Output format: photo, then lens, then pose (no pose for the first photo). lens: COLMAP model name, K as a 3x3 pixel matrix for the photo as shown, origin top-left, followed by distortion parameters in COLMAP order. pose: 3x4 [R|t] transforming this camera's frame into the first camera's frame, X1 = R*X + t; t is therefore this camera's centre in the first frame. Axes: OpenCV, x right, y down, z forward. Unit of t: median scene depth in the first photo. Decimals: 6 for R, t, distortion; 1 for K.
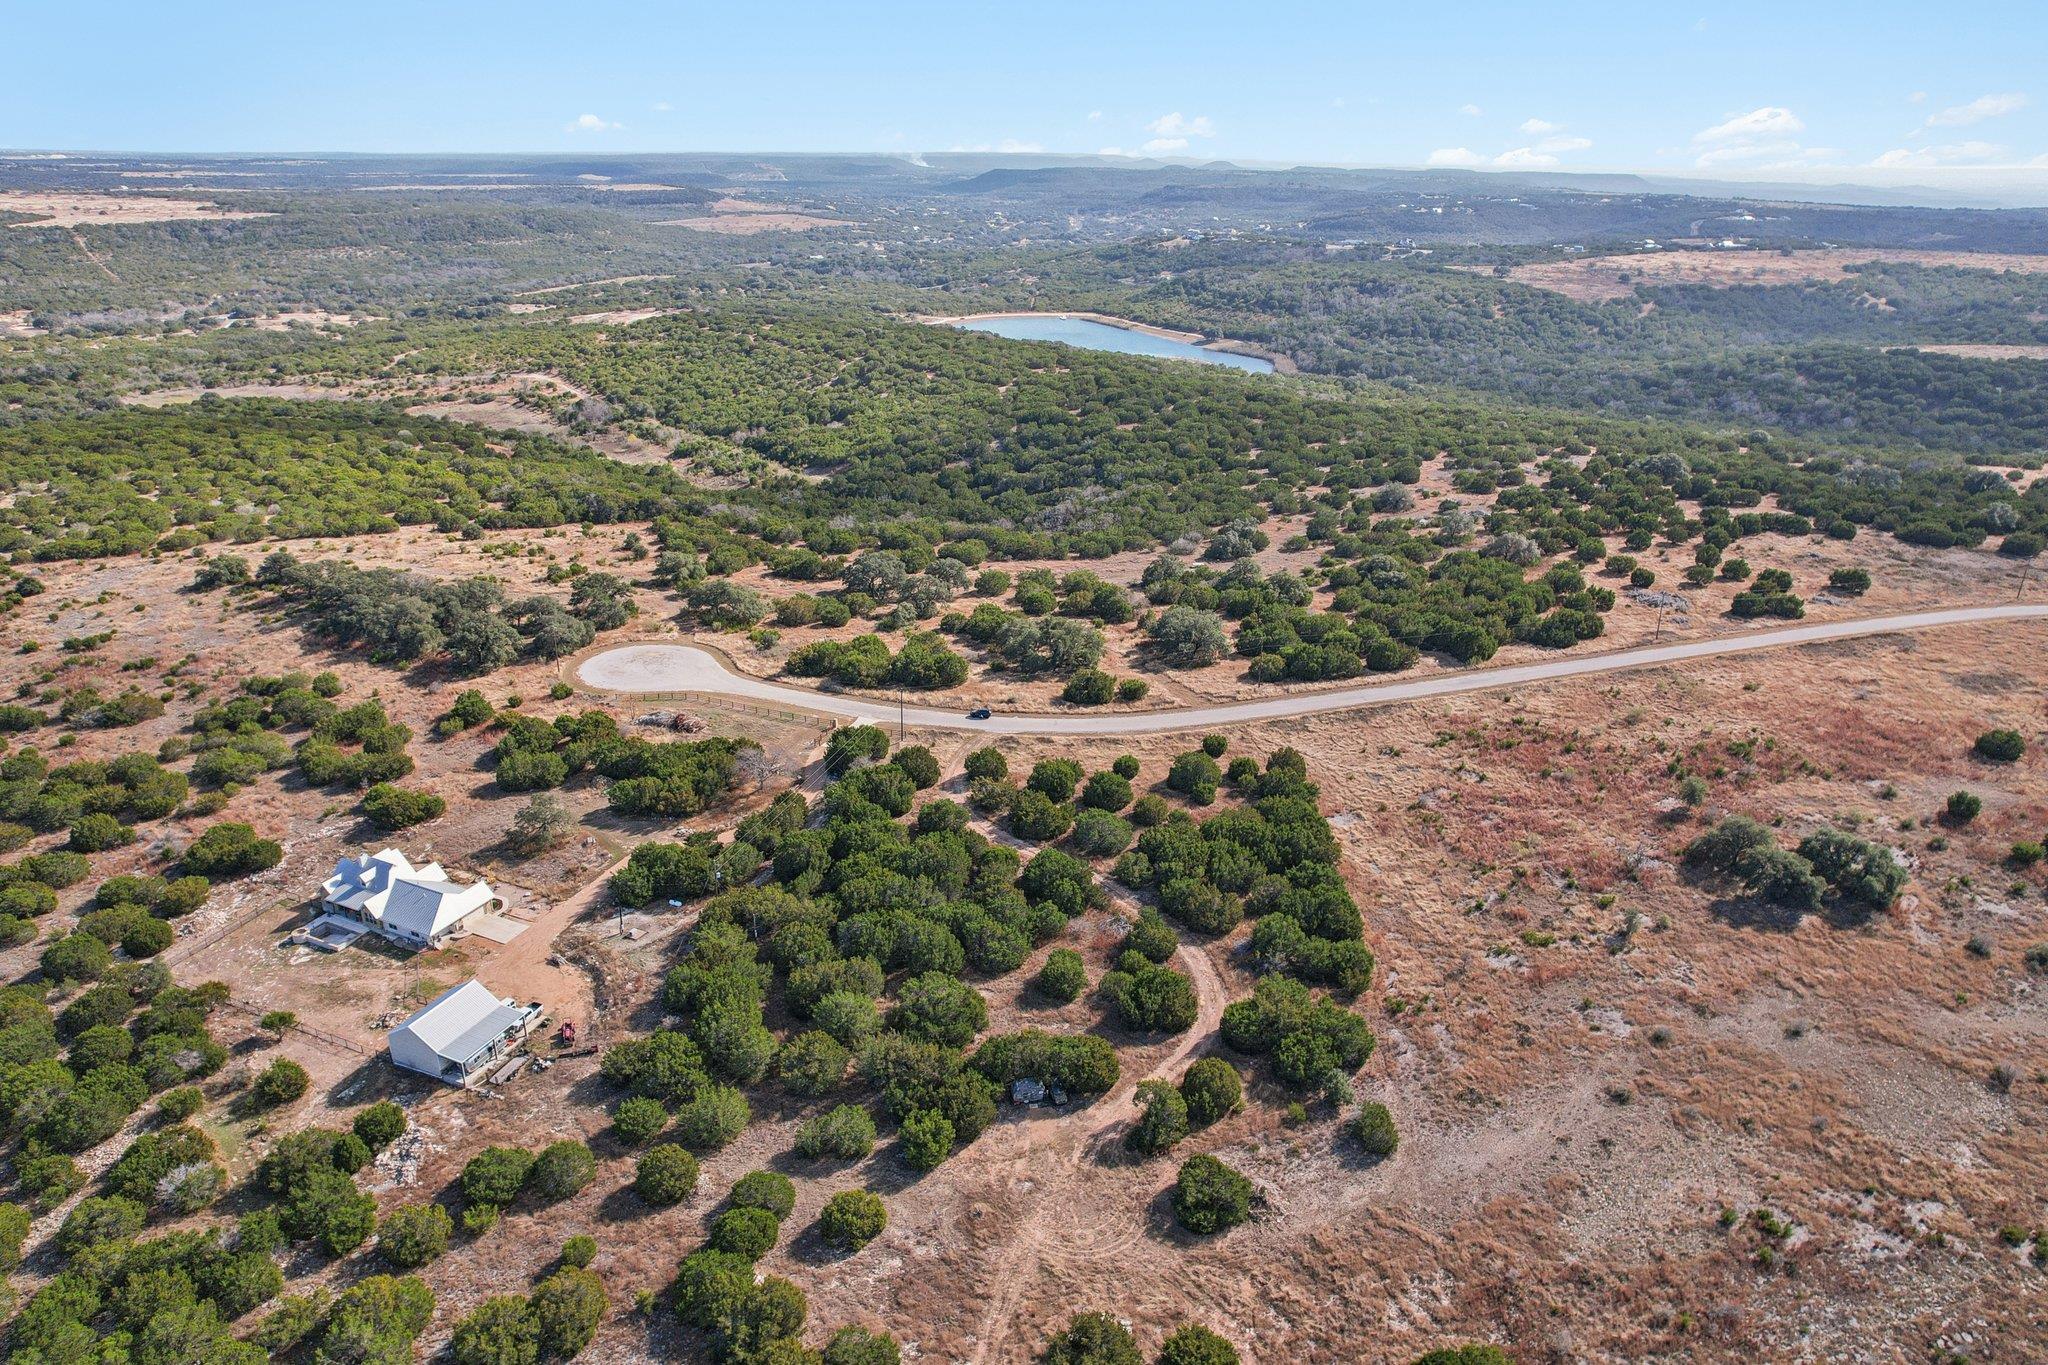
lens RADIAL K [[1409.6, 0, 1024.0], [0, 1409.6, 682.5], [0, 0, 1]] dist [-0.058590, 0.041126]
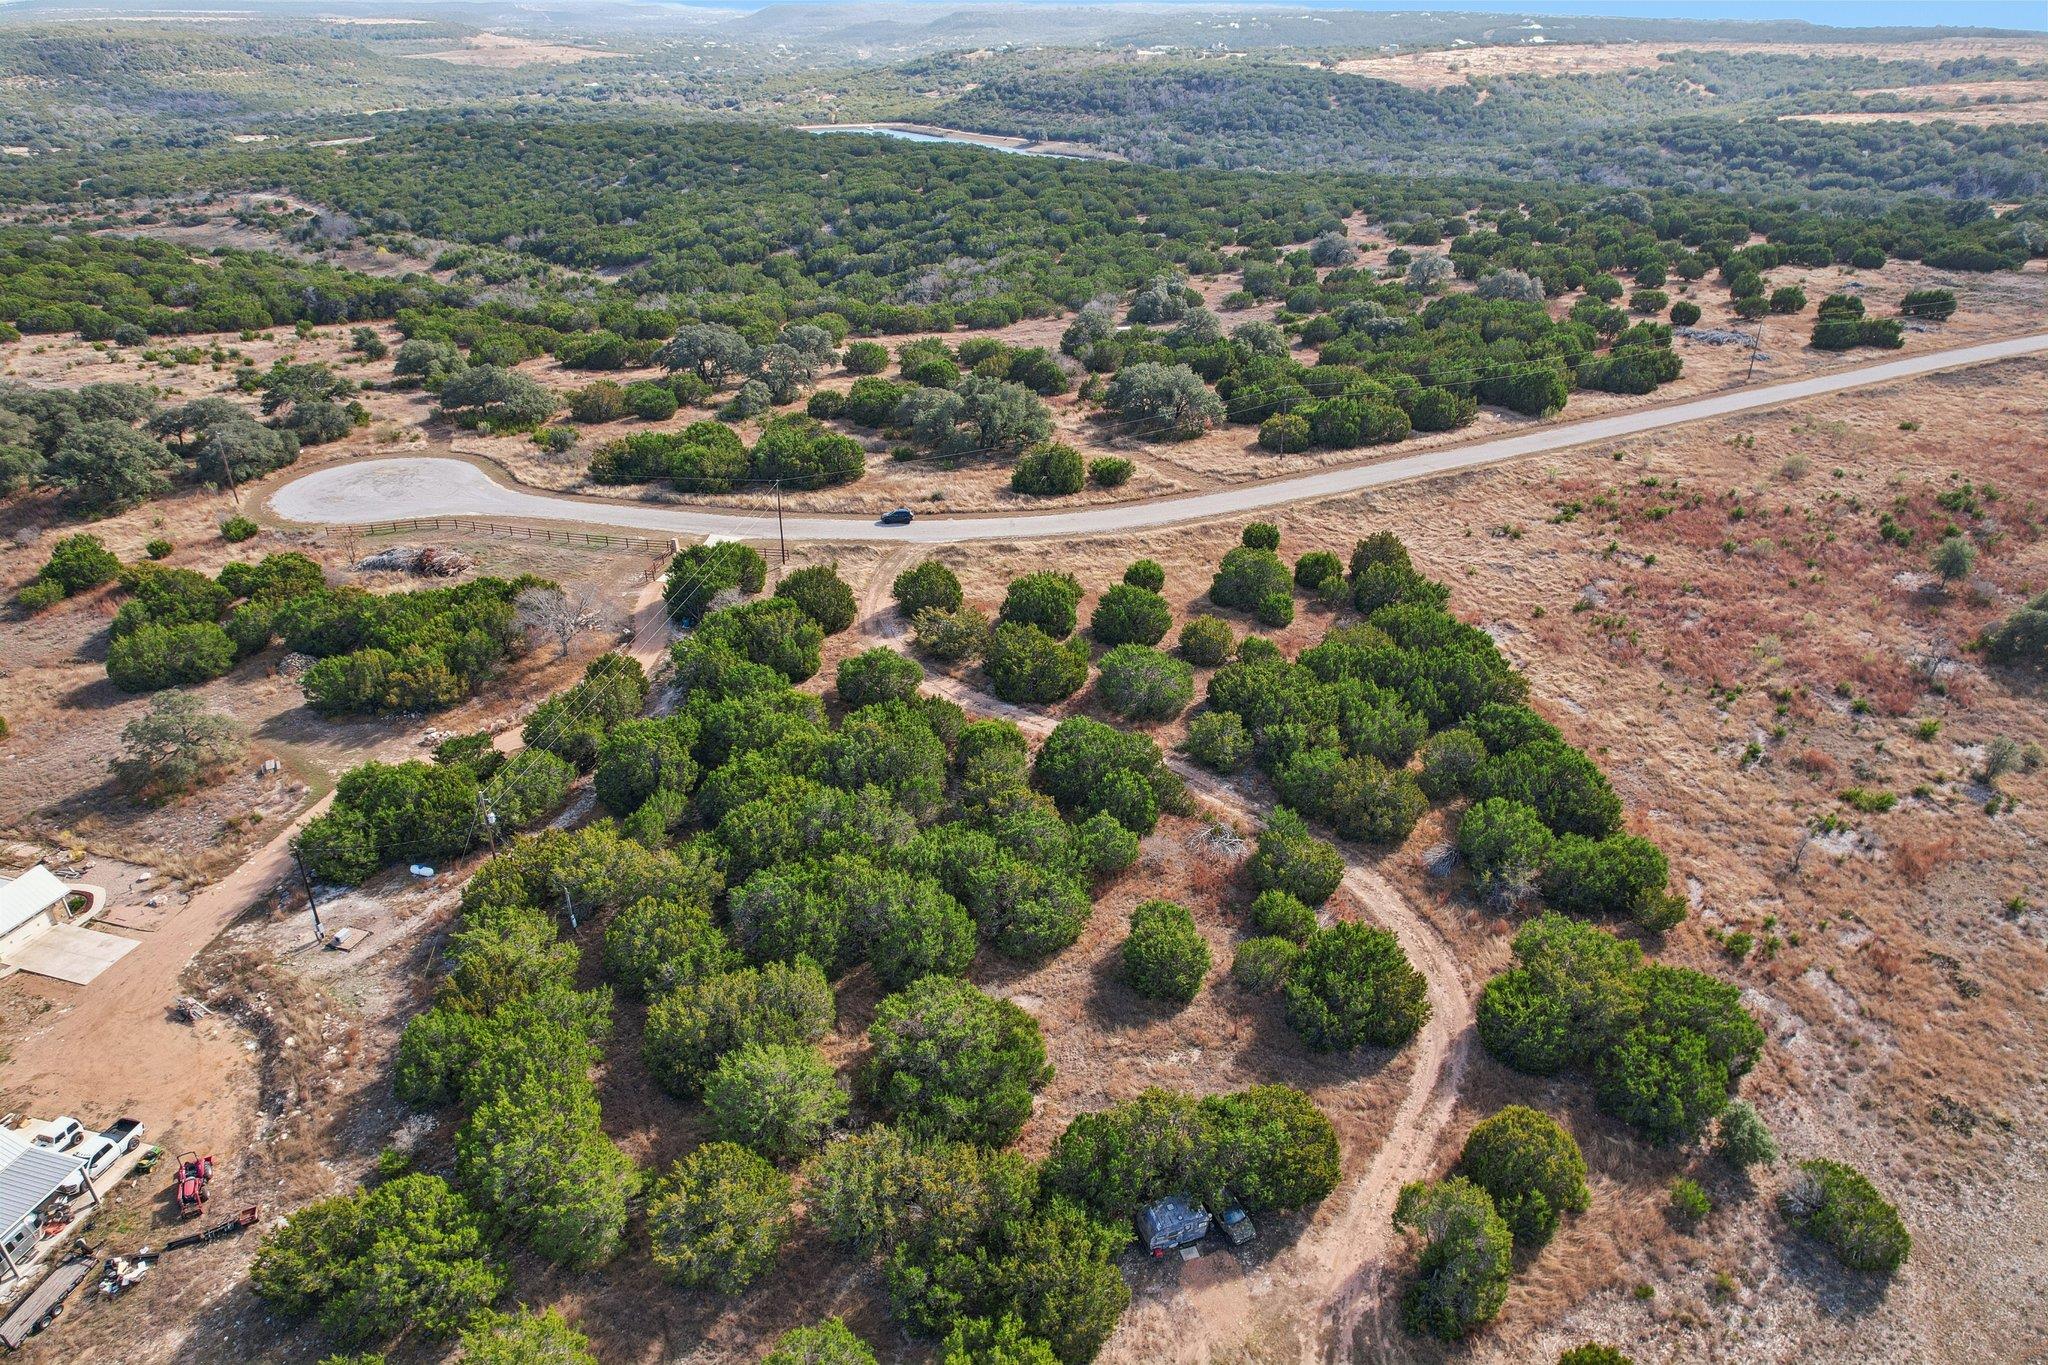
lens RADIAL K [[1334.5, 0, 1032.9], [0, 1334.5, 686.4], [0, 0, 1]] dist [-0.084066, 0.077309]
pose [[0.987314, -0.078669, 0.137920, -0.066351], [0.062226, 0.990855, 0.119726, 0.033199], [-0.146078, -0.109625, 0.983180, 0.403663]]
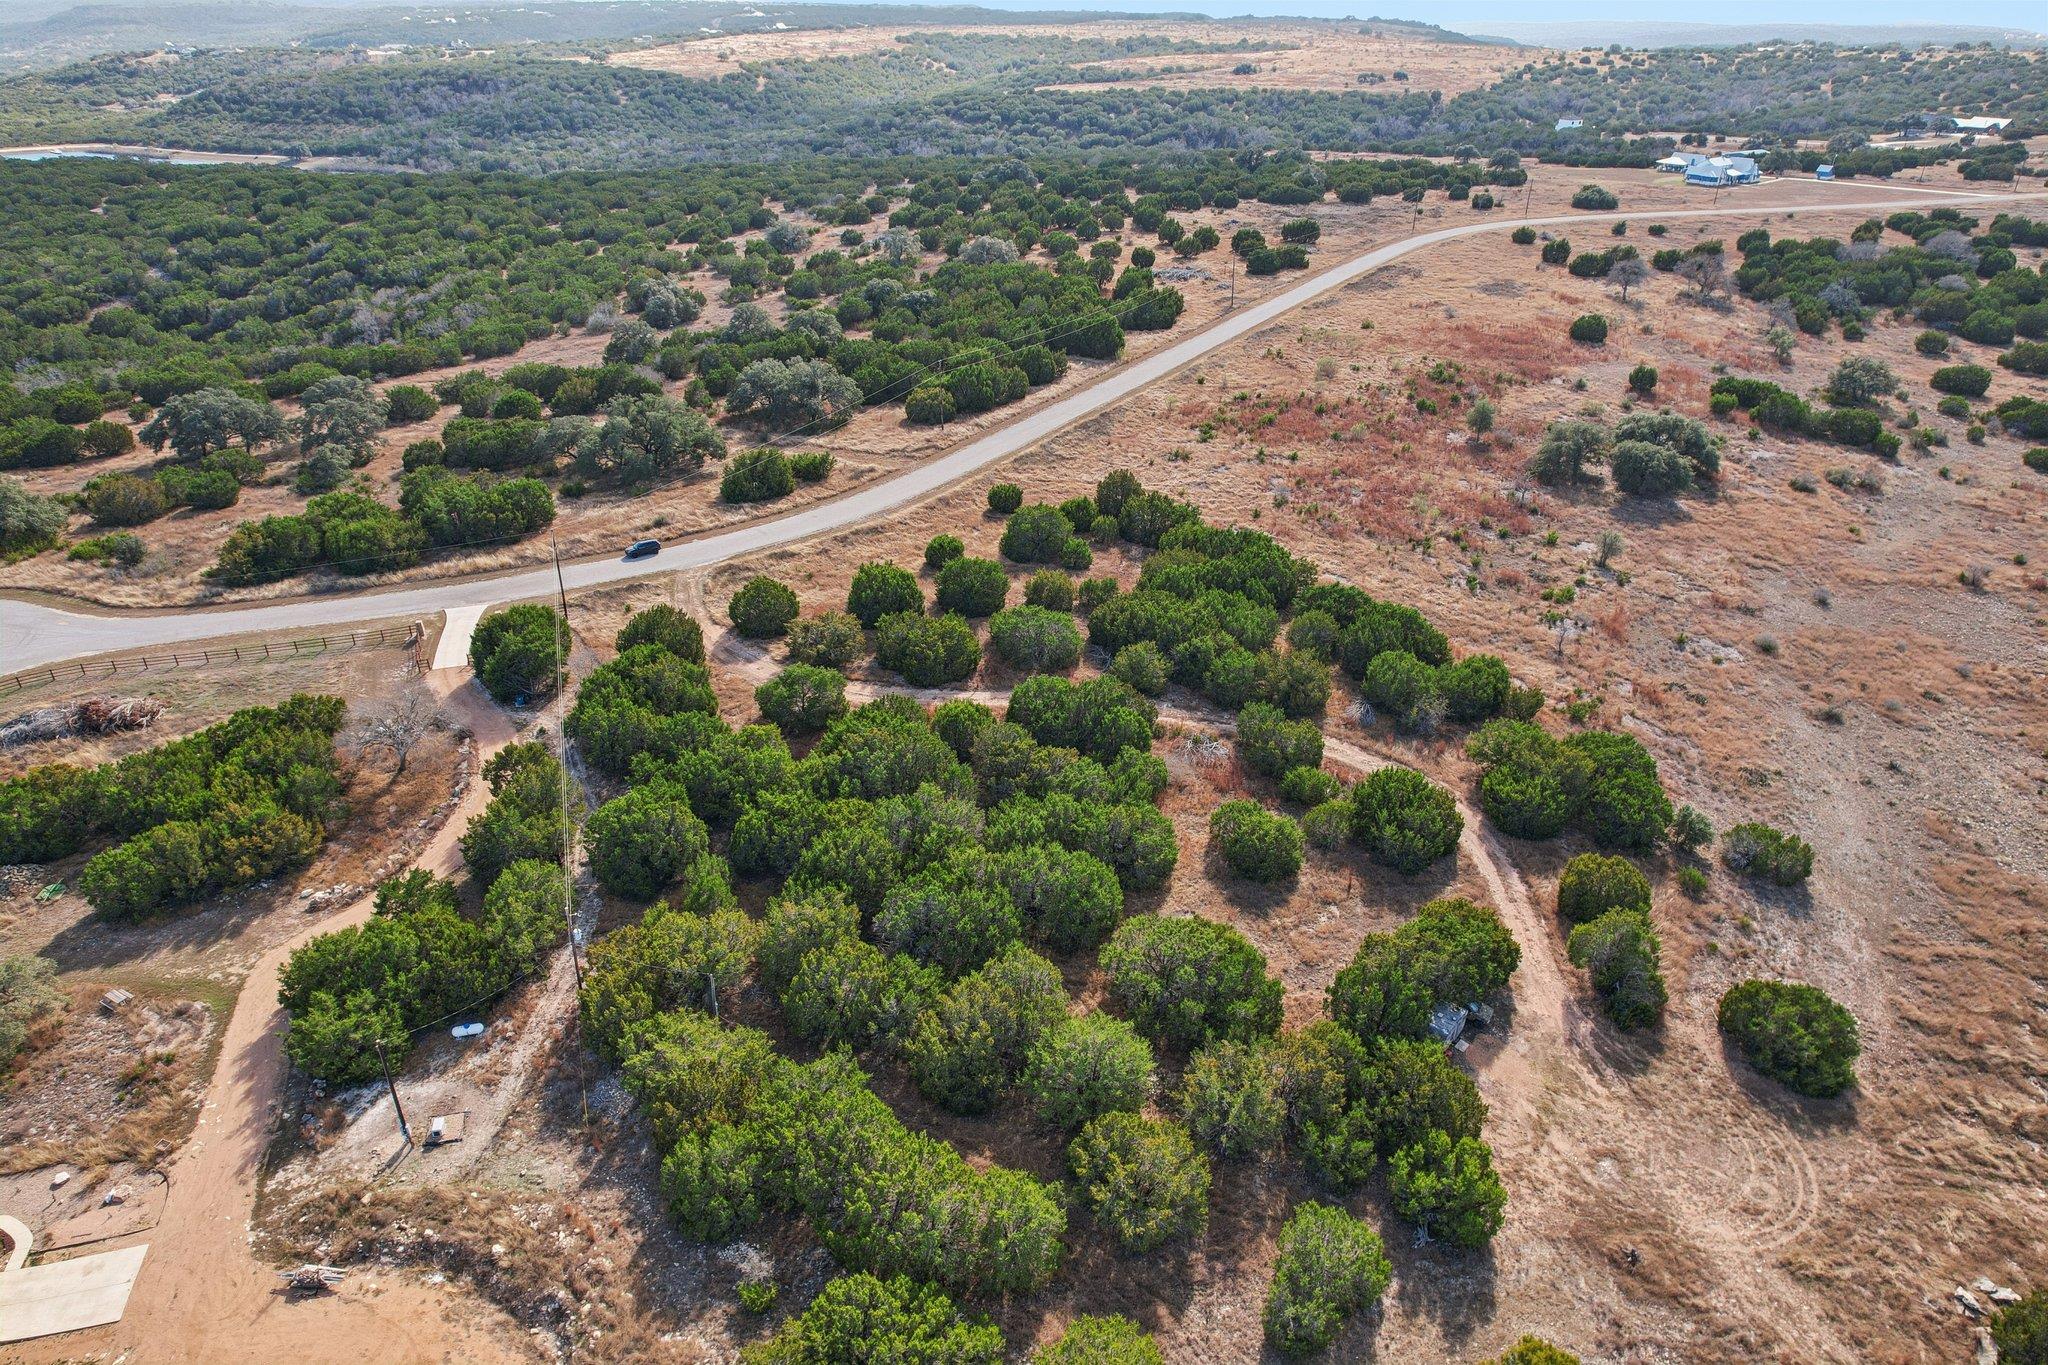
lens RADIAL K [[1334.5, 0, 1032.9], [0, 1334.5, 686.4], [0, 0, 1]] dist [-0.084066, 0.077309]
pose [[0.761669, -0.309161, 0.569456, -0.278585], [0.236476, 0.950847, 0.199924, 0.003824], [-0.603274, -0.017614, 0.797339, 0.468059]]
